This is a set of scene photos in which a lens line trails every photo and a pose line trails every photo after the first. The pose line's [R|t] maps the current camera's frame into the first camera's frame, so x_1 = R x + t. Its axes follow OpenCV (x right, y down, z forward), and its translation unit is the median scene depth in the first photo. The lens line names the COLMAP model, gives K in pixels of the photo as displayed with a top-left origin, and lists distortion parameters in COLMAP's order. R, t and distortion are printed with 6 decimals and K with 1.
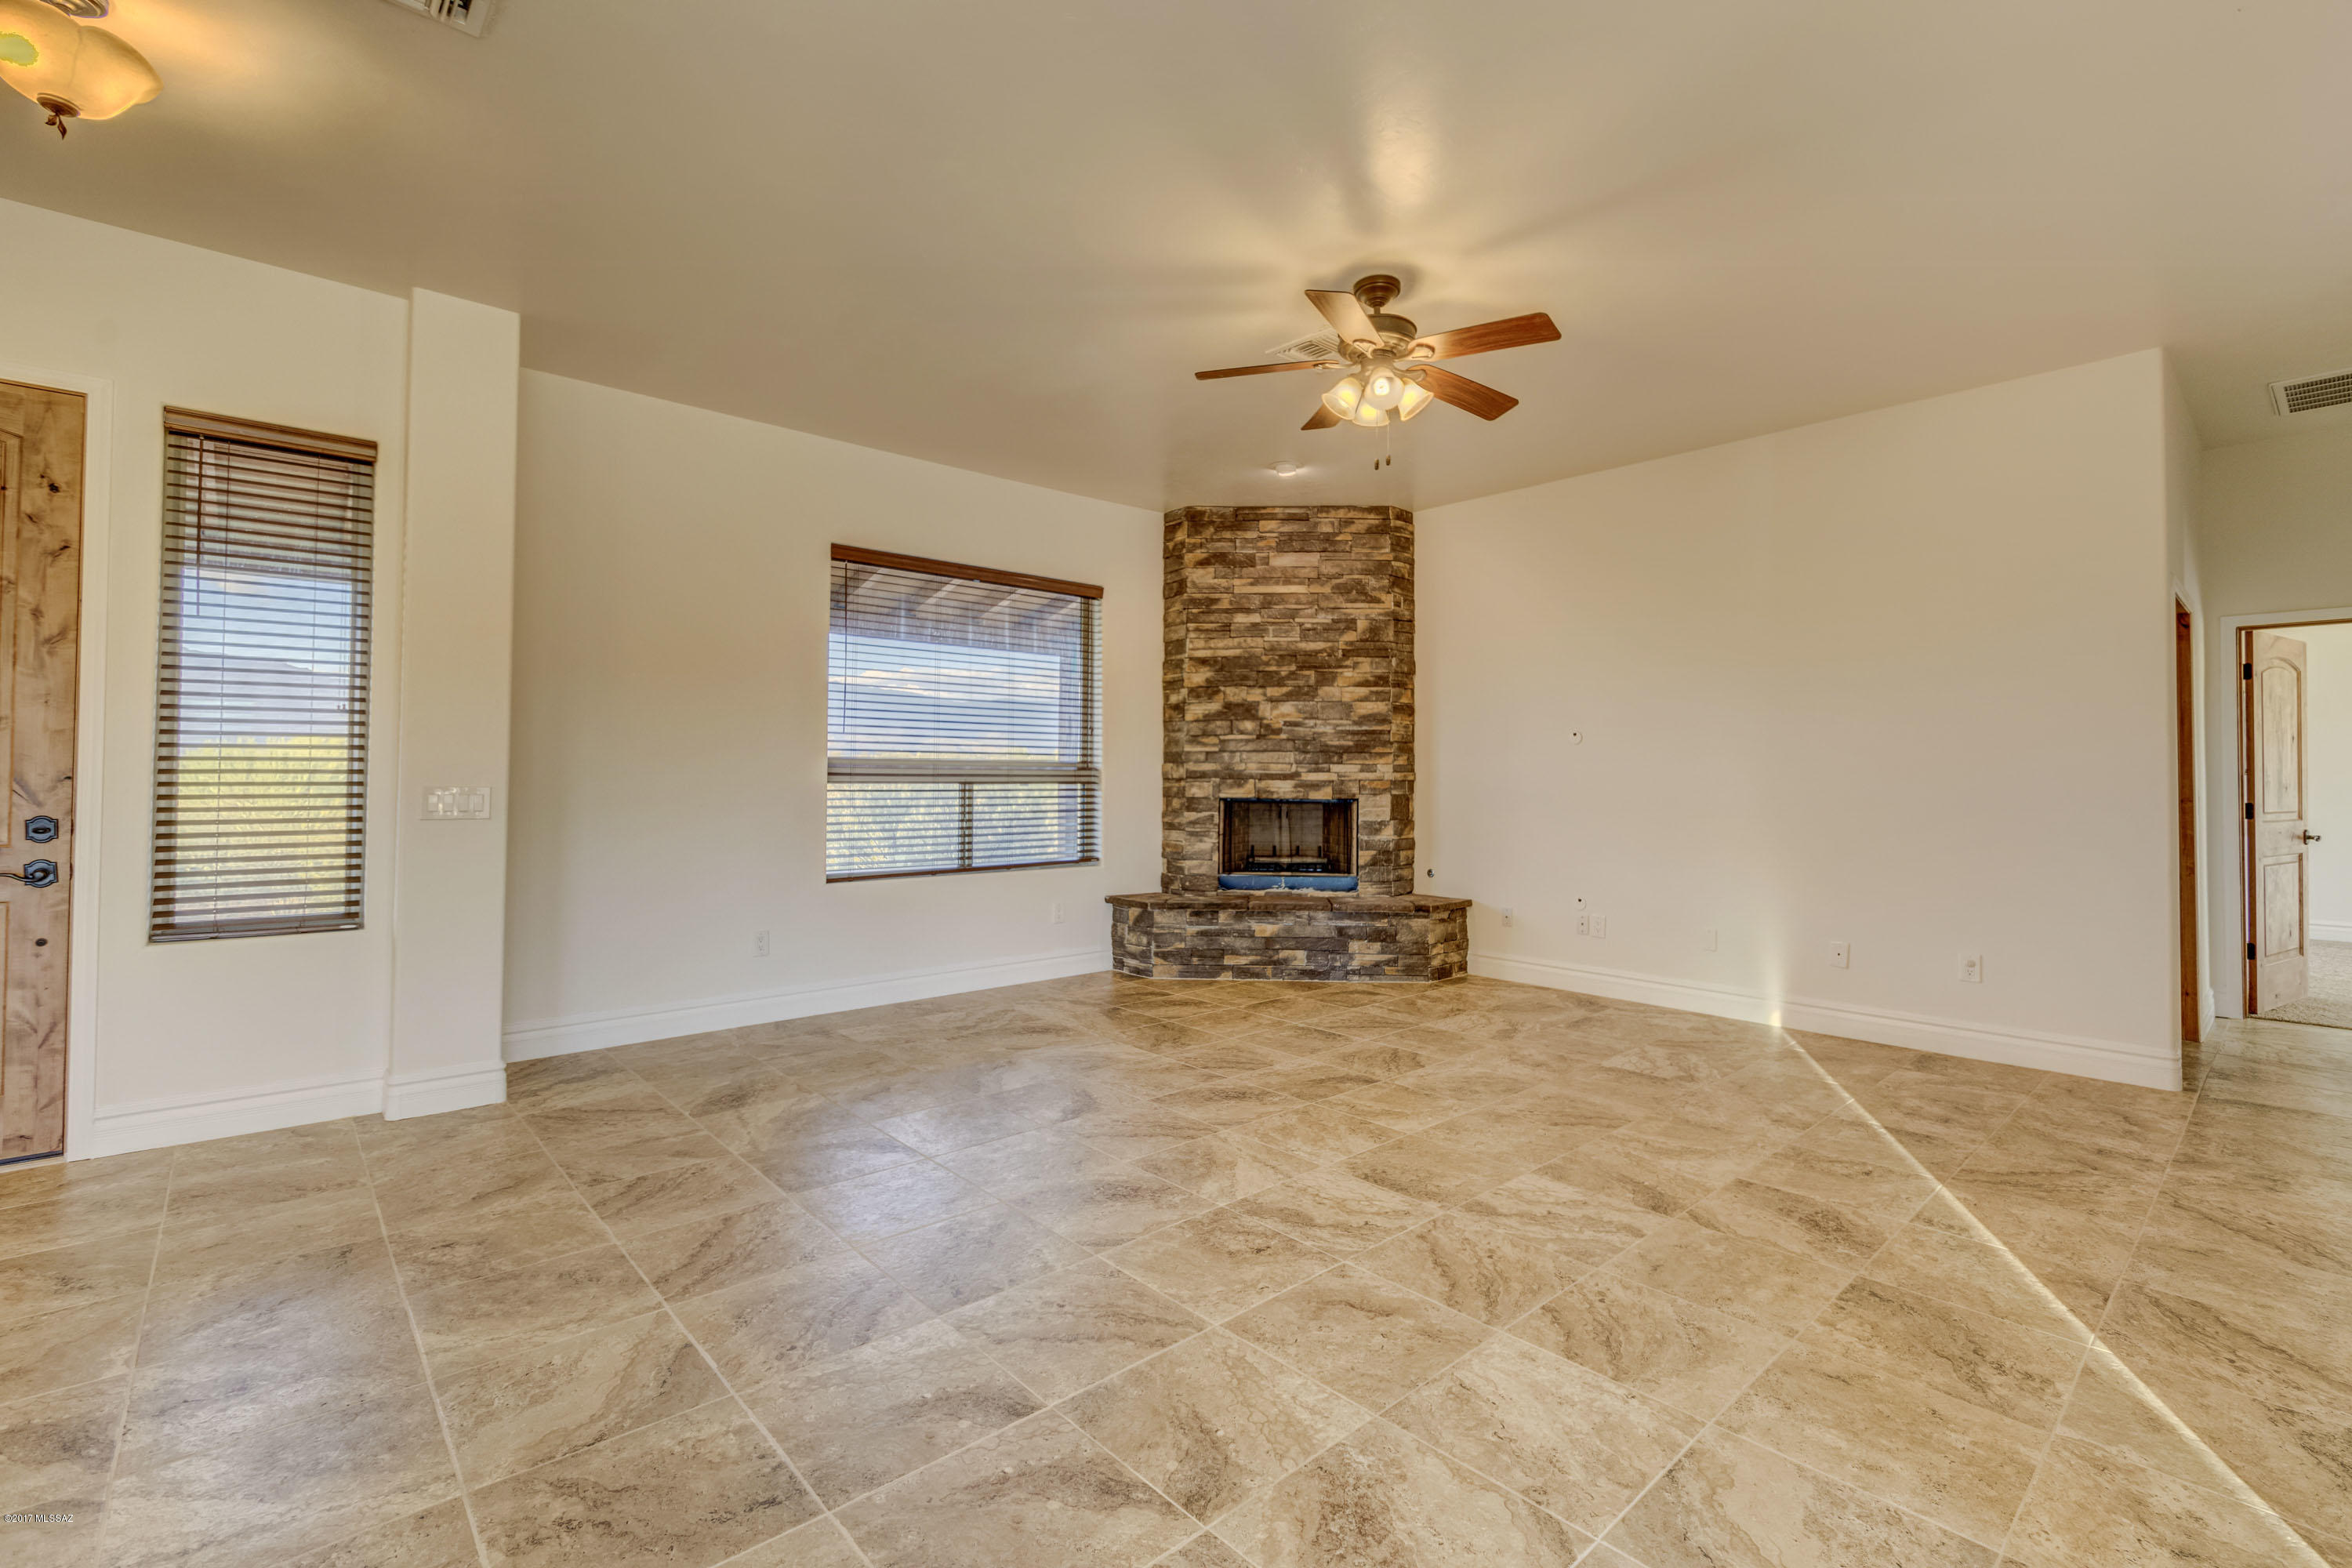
lens RADIAL K [[1043.2, 0, 1195.1], [0, 1043.2, 752.0], [0, 0, 1]] dist [-0.000985, 0.000366]
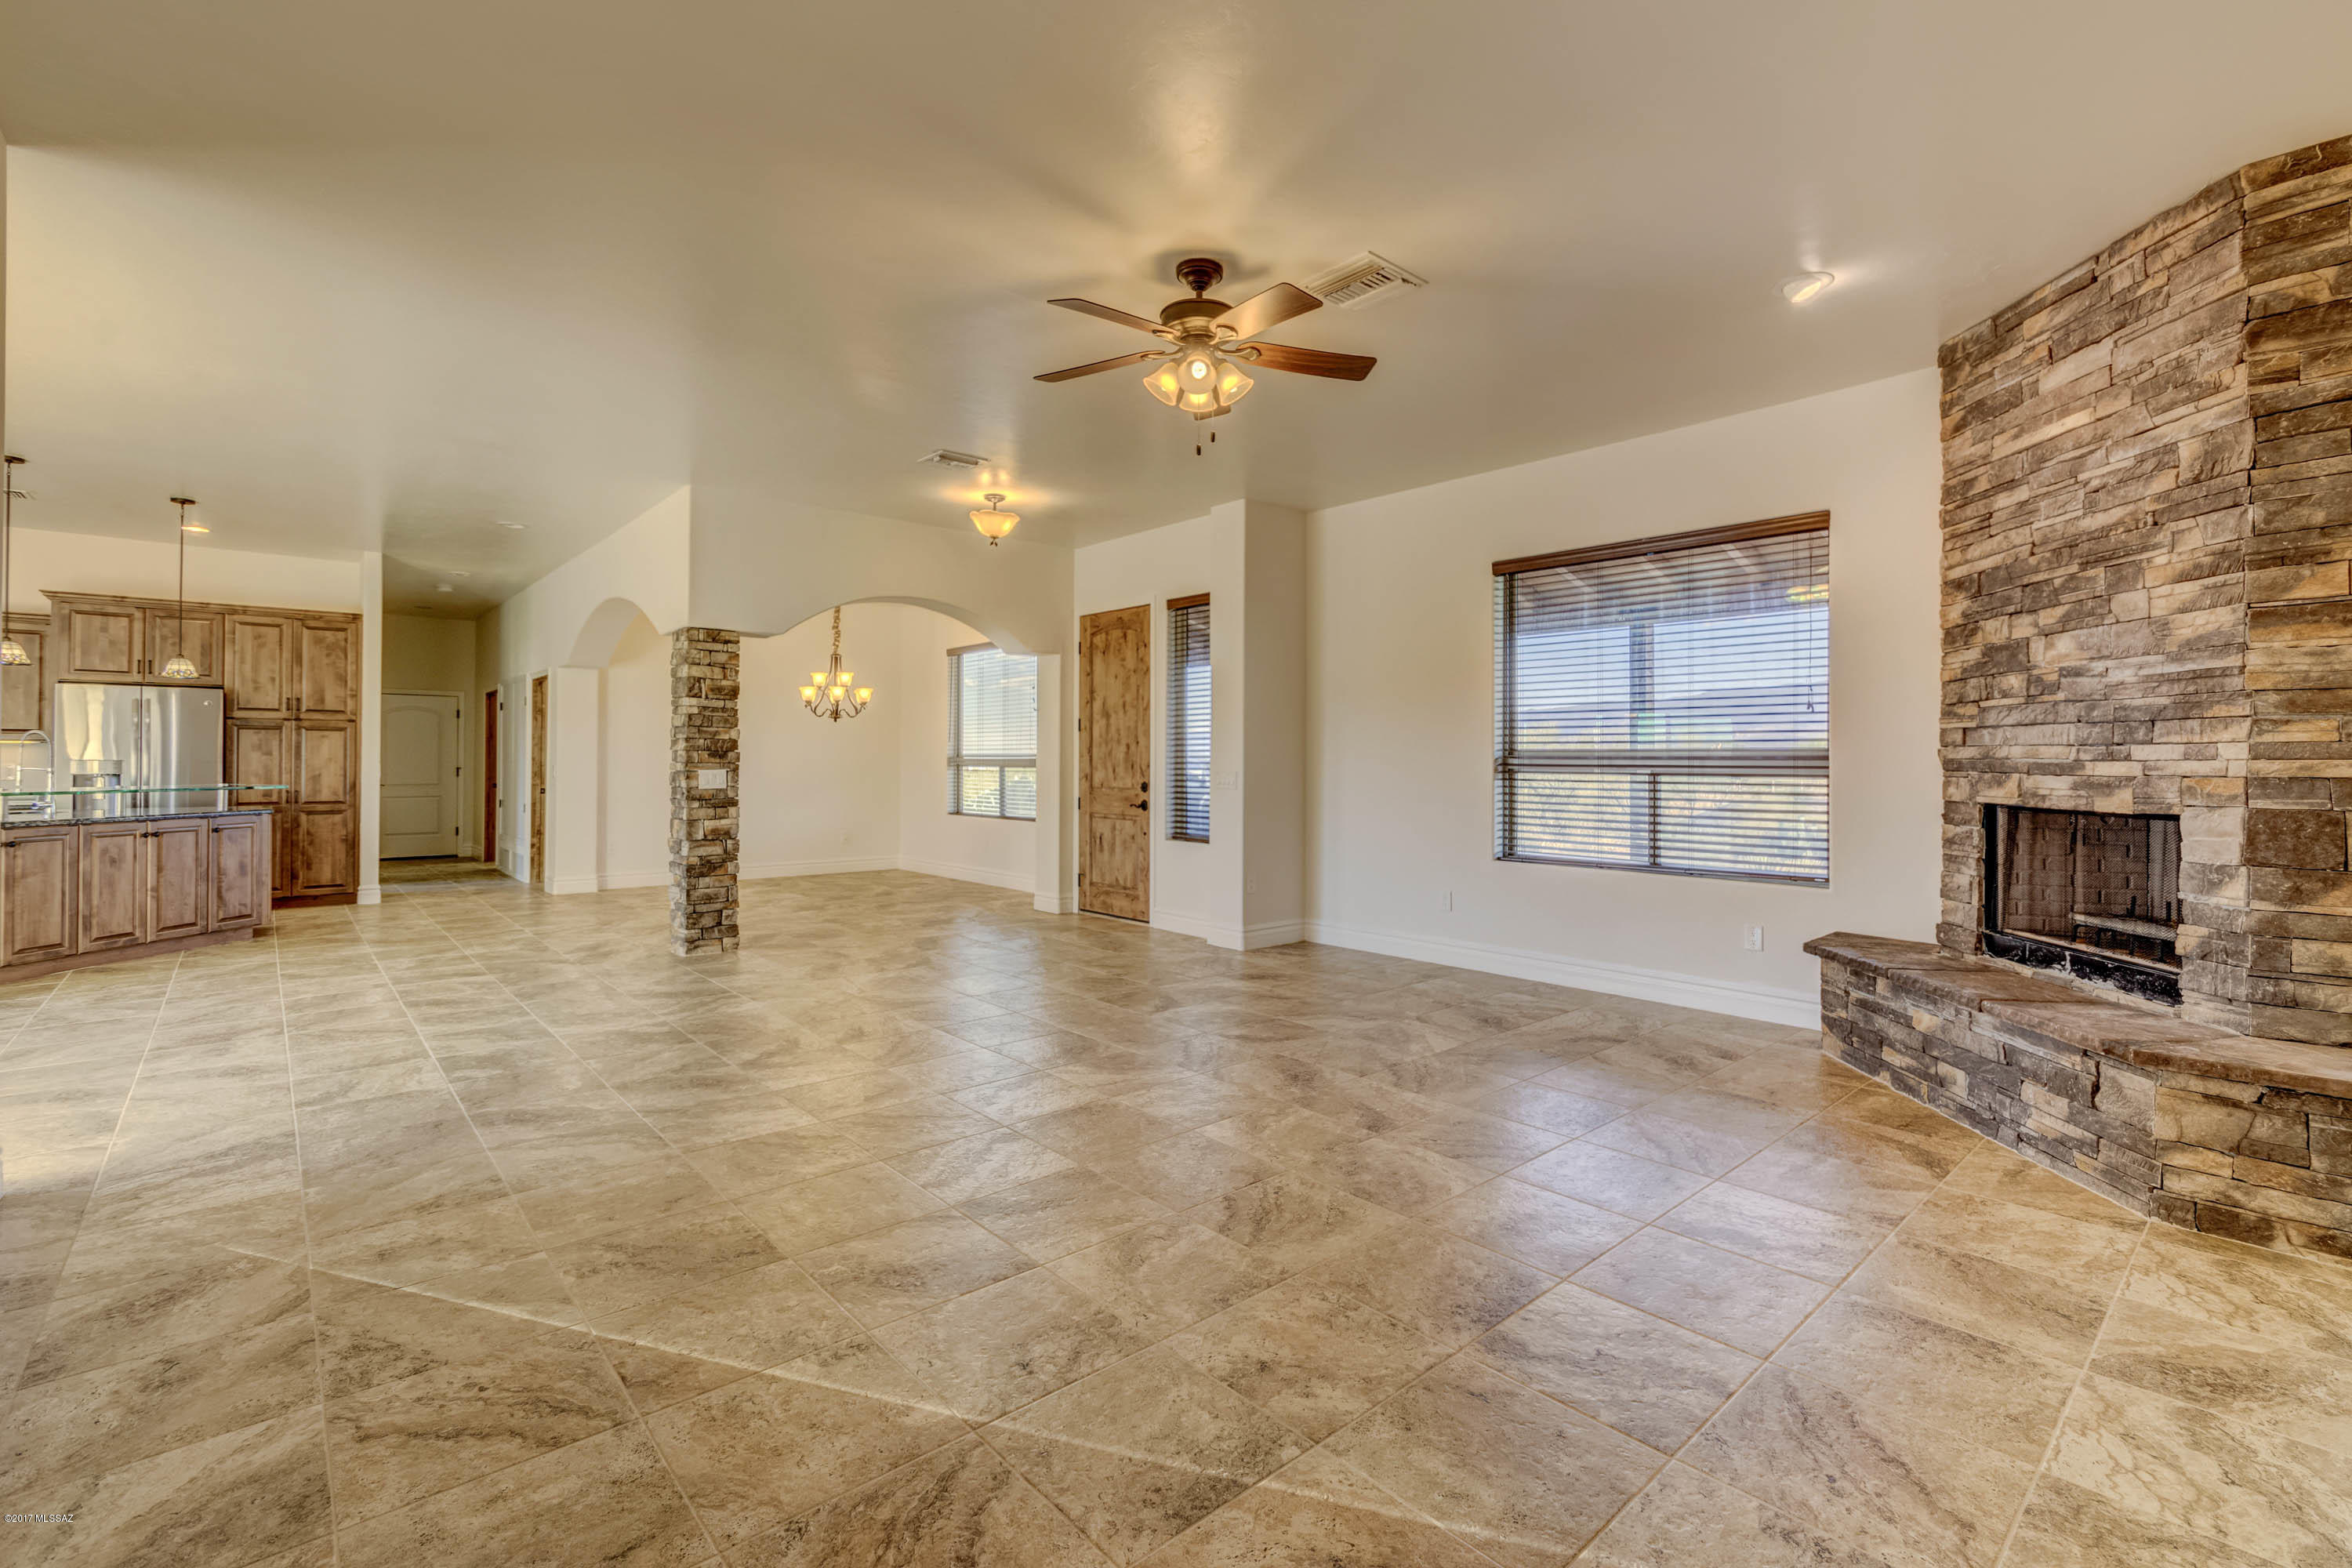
lens RADIAL K [[1043.2, 0, 1195.1], [0, 1043.2, 752.0], [0, 0, 1]] dist [-0.000985, 0.000366]
pose [[-0.008171, -0.014257, -0.999865, 0.638851], [0.017916, 0.999736, -0.014402, 0.014438], [0.999806, -0.018031, -0.007914, 0.548561]]
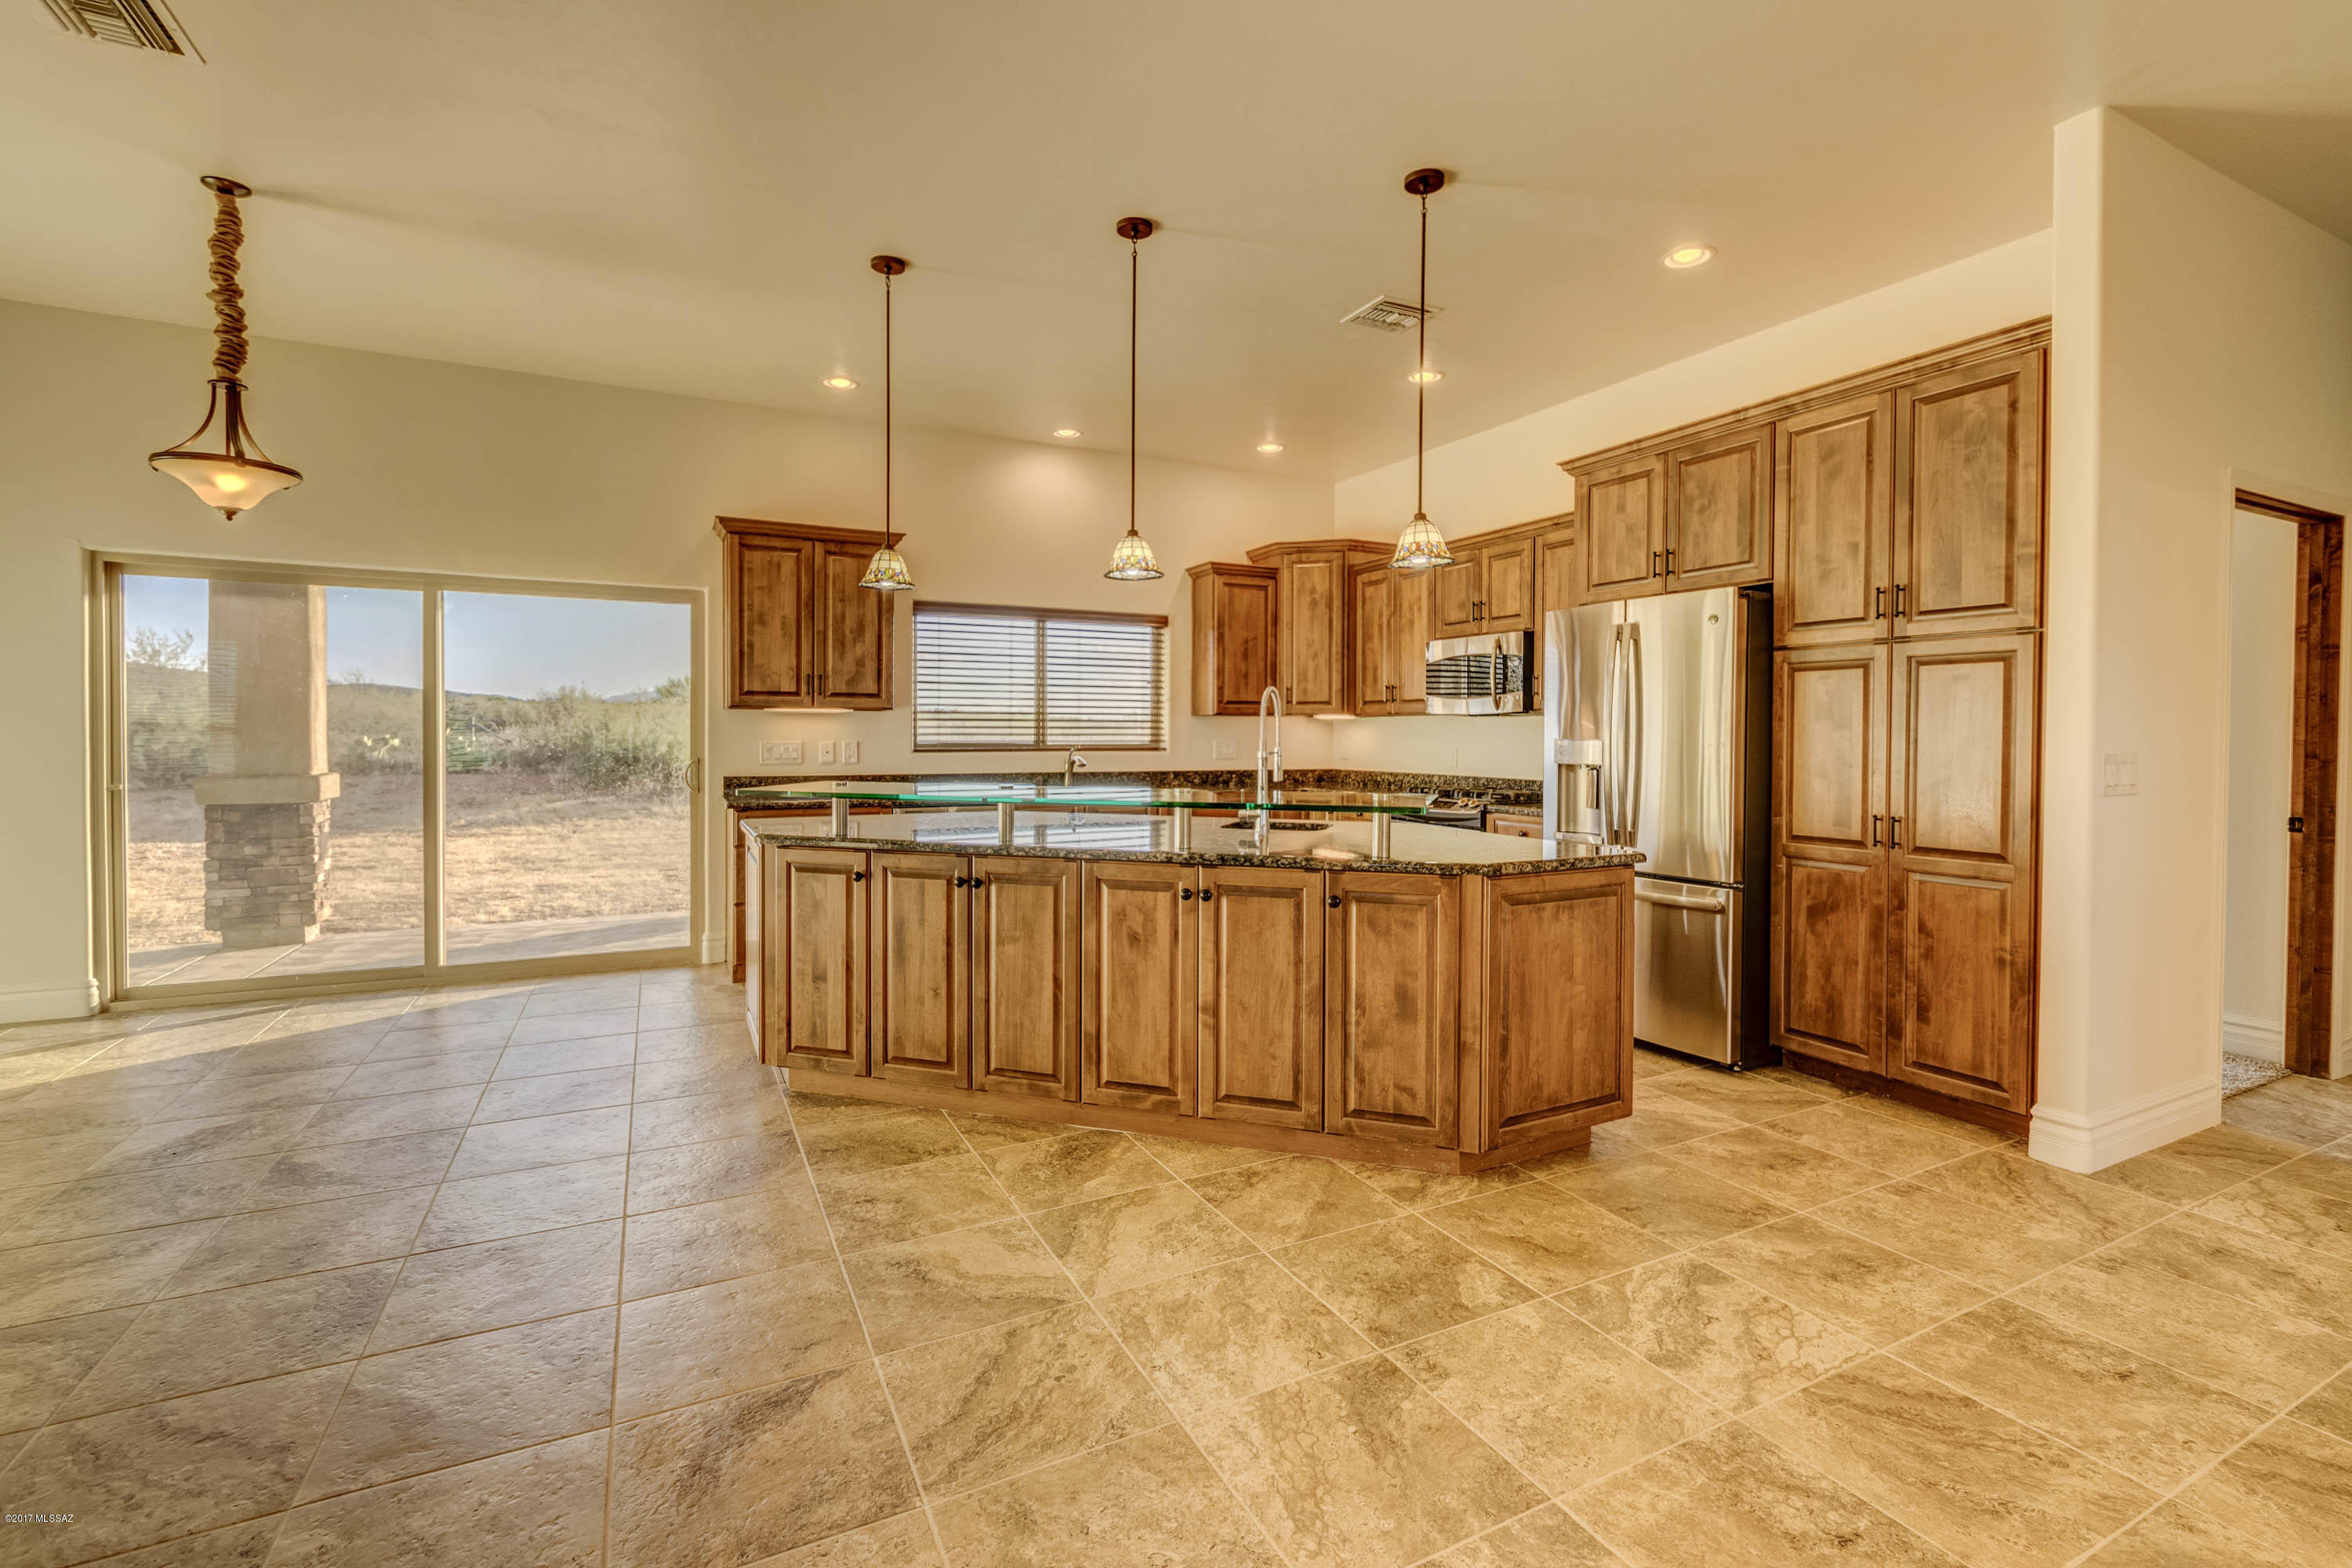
lens RADIAL K [[1036.3, 0, 1194.7], [0, 1036.3, 750.1], [0, 0, 1]] dist [-0.002049, 0.000160]
pose [[-0.964898, -0.014472, 0.262226, -0.423051], [-0.015798, 0.999871, -0.002949, -0.002133], [-0.262149, -0.006988, -0.965002, 0.021116]]
